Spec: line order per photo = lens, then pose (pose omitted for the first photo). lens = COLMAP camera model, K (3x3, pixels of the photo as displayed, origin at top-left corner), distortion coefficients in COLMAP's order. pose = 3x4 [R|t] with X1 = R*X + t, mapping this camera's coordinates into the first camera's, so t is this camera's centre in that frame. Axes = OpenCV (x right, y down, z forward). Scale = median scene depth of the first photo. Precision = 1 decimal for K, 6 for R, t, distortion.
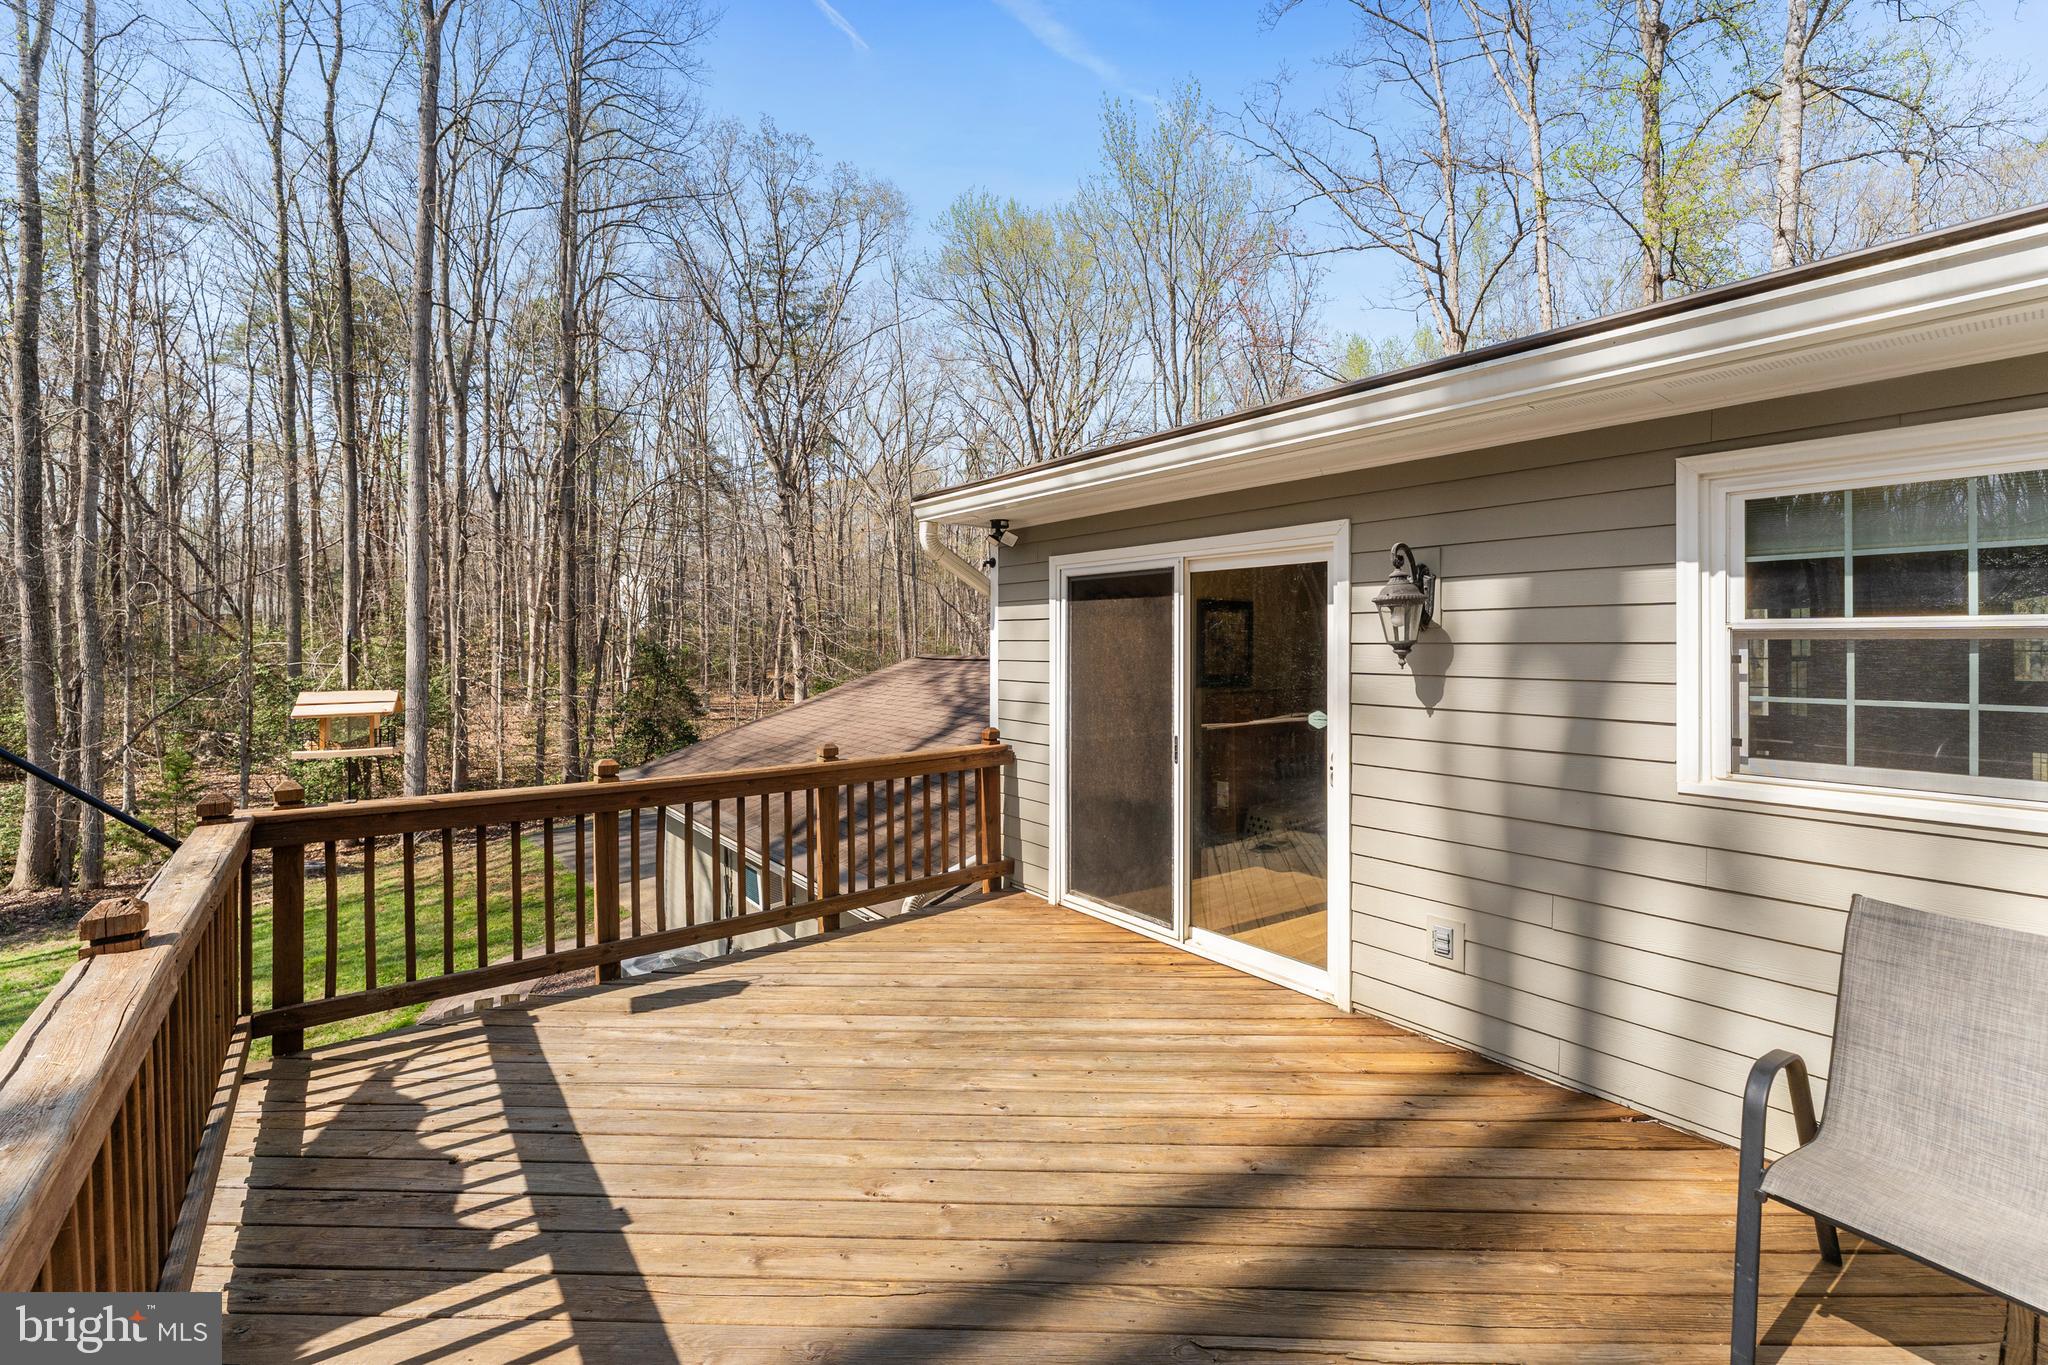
lens RADIAL K [[831.8, 0, 1018.7], [0, 831.8, 639.8], [0, 0, 1]] dist [-0.000726, -0.000232]
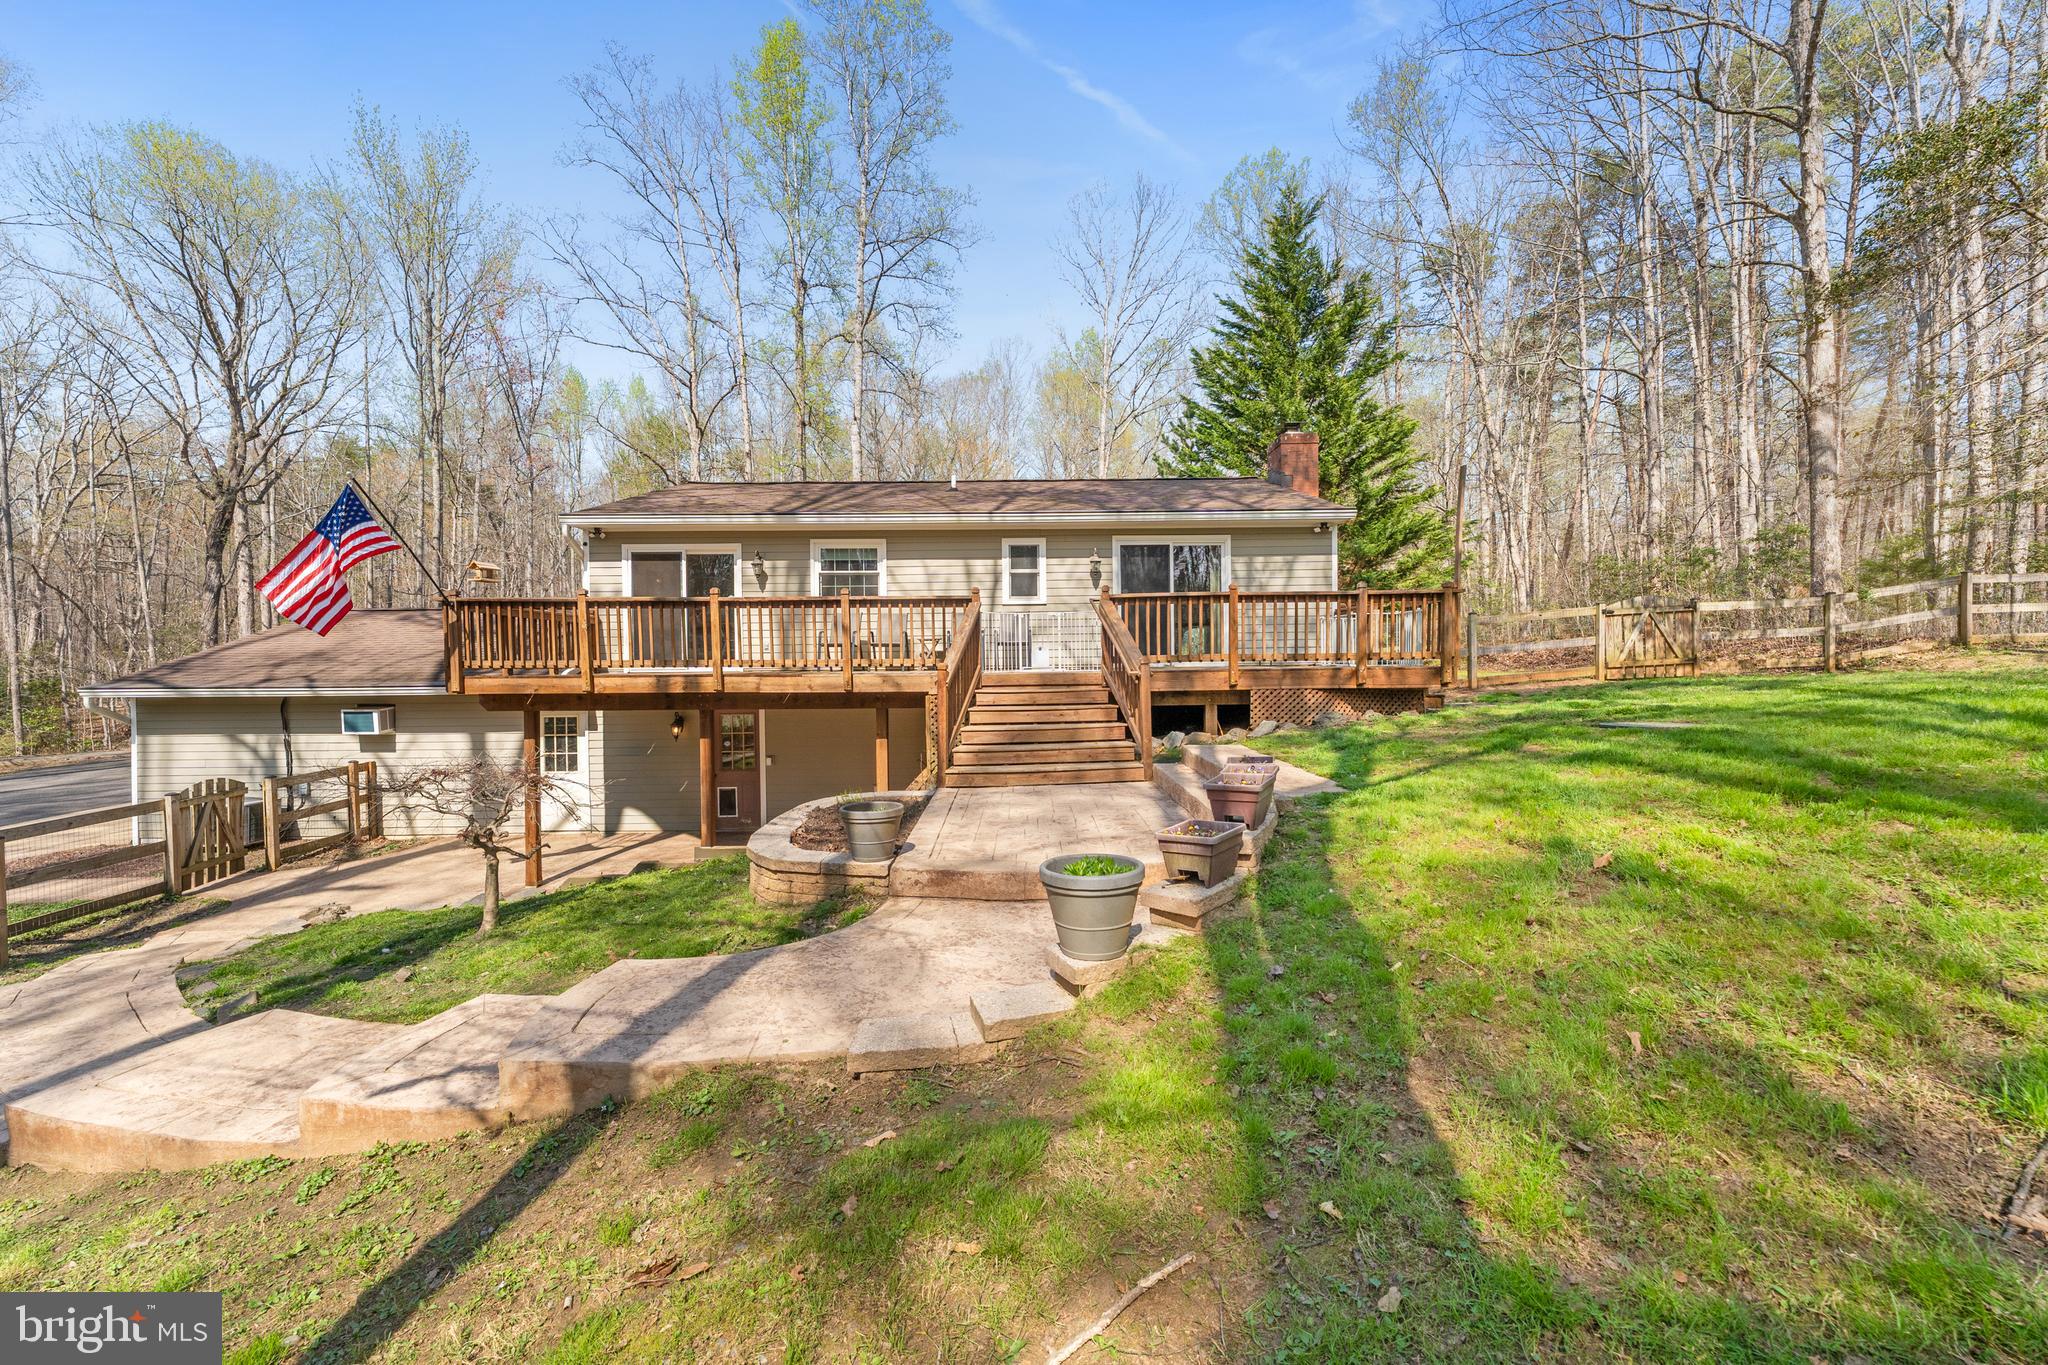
lens RADIAL K [[817.8, 0, 1024.0], [0, 817.8, 682.5], [0, 0, 1]] dist [-0.004314, -0.000074]
pose [[0.607120, -0.022411, 0.794294, -0.301050], [0.005916, 0.999702, 0.023685, 0.068887], [-0.794588, -0.009680, 0.607071, -0.385457]]
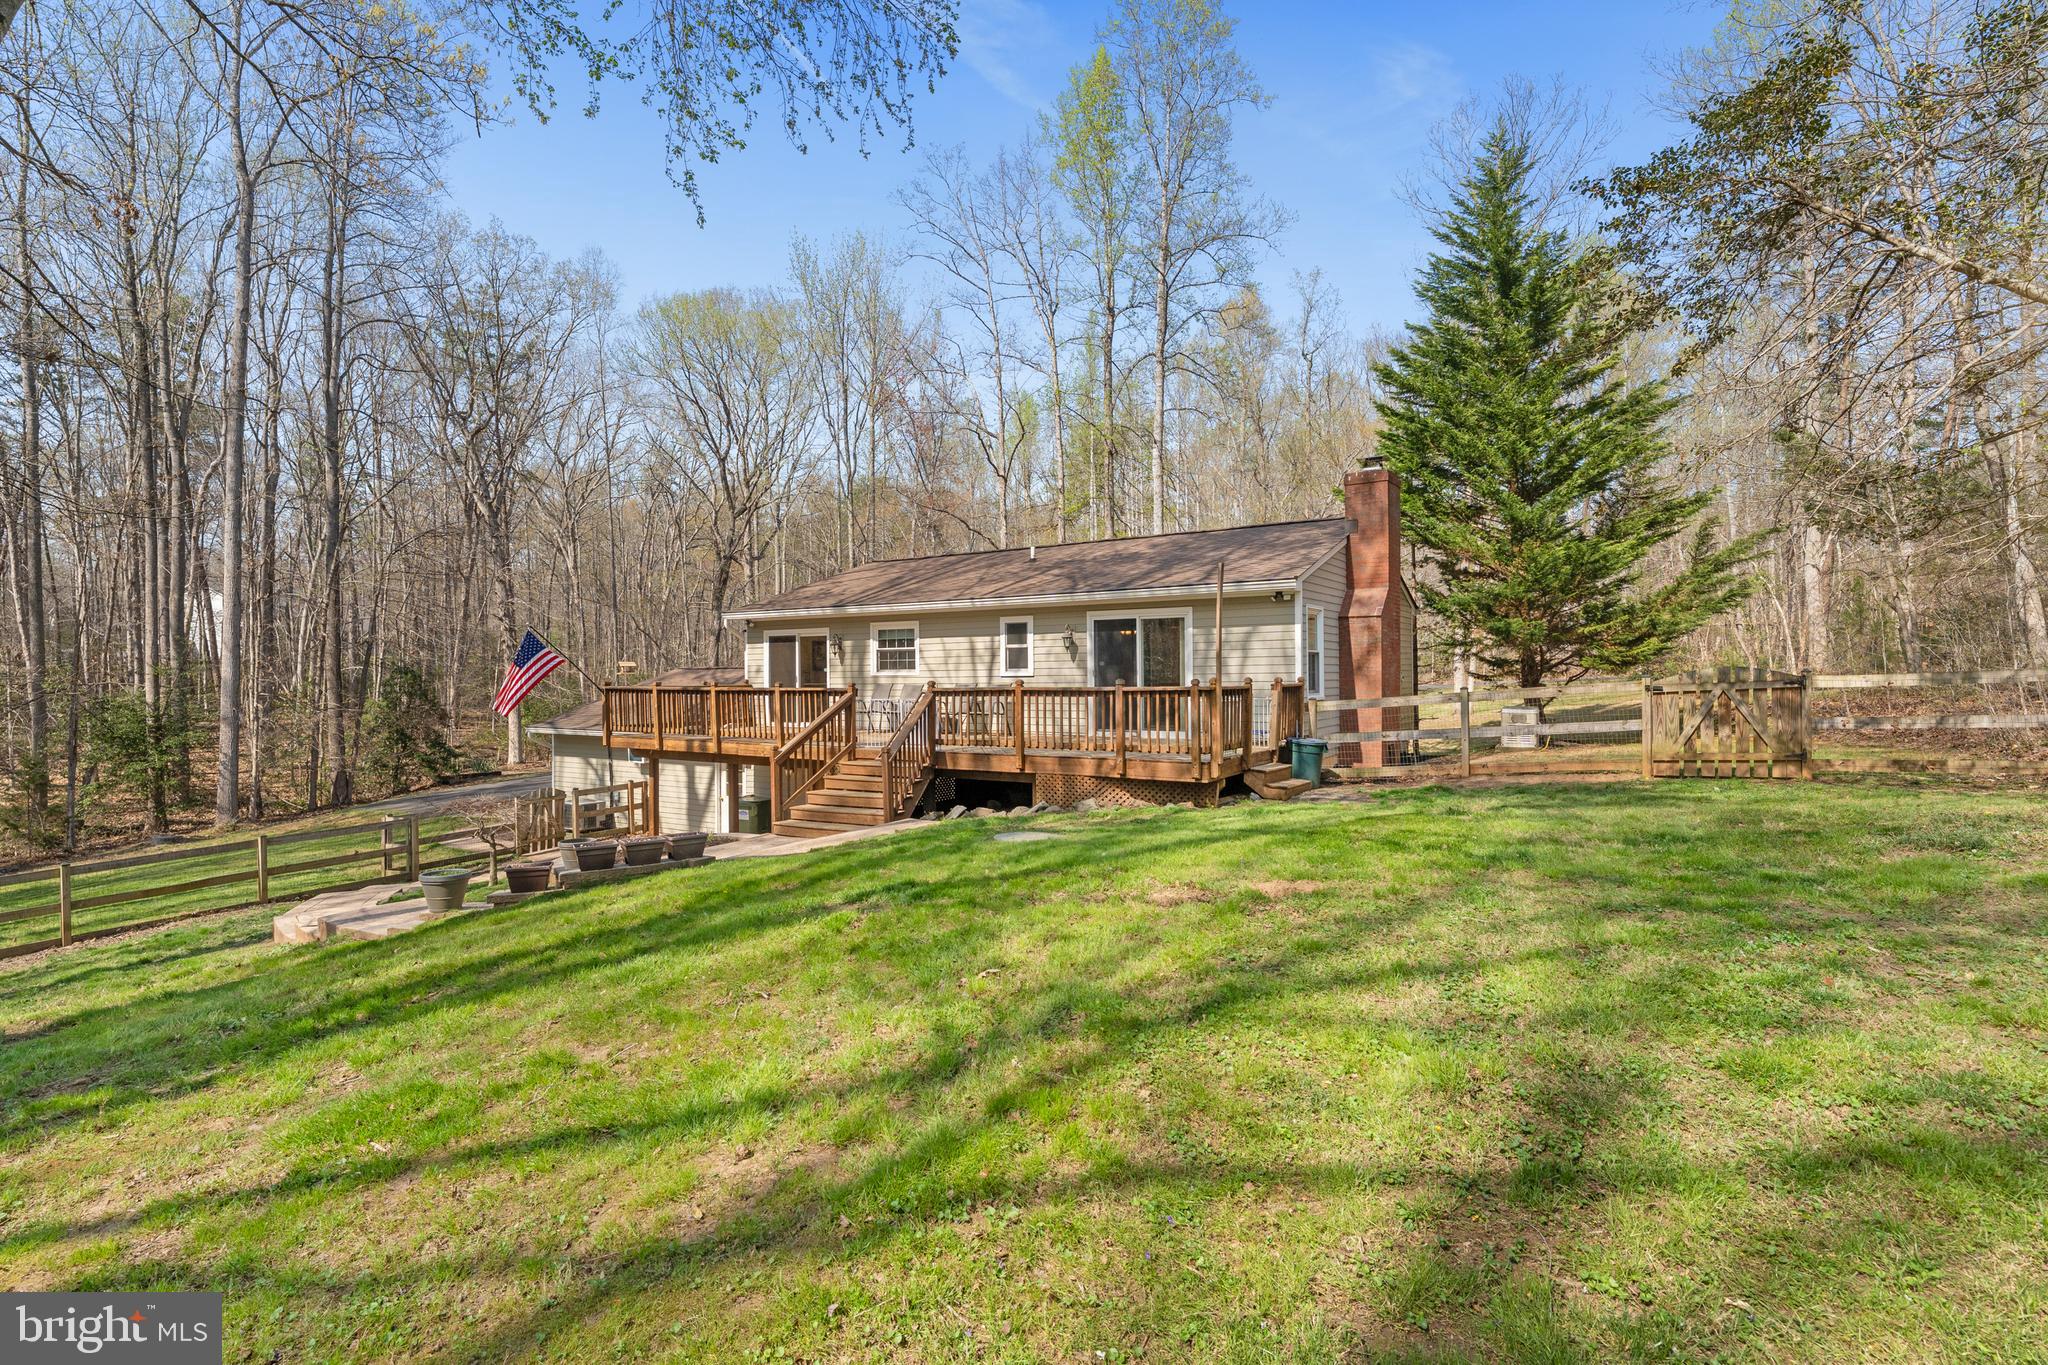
lens RADIAL K [[987.9, 0, 1024.0], [0, 987.9, 682.5], [0, 0, 1]] dist [-0.013415, 0.000022]
pose [[0.947208, -0.008920, 0.320496, -0.061994], [0.004953, 0.999901, 0.013190, 0.017849], [-0.320581, -0.010907, 0.947158, -0.799685]]
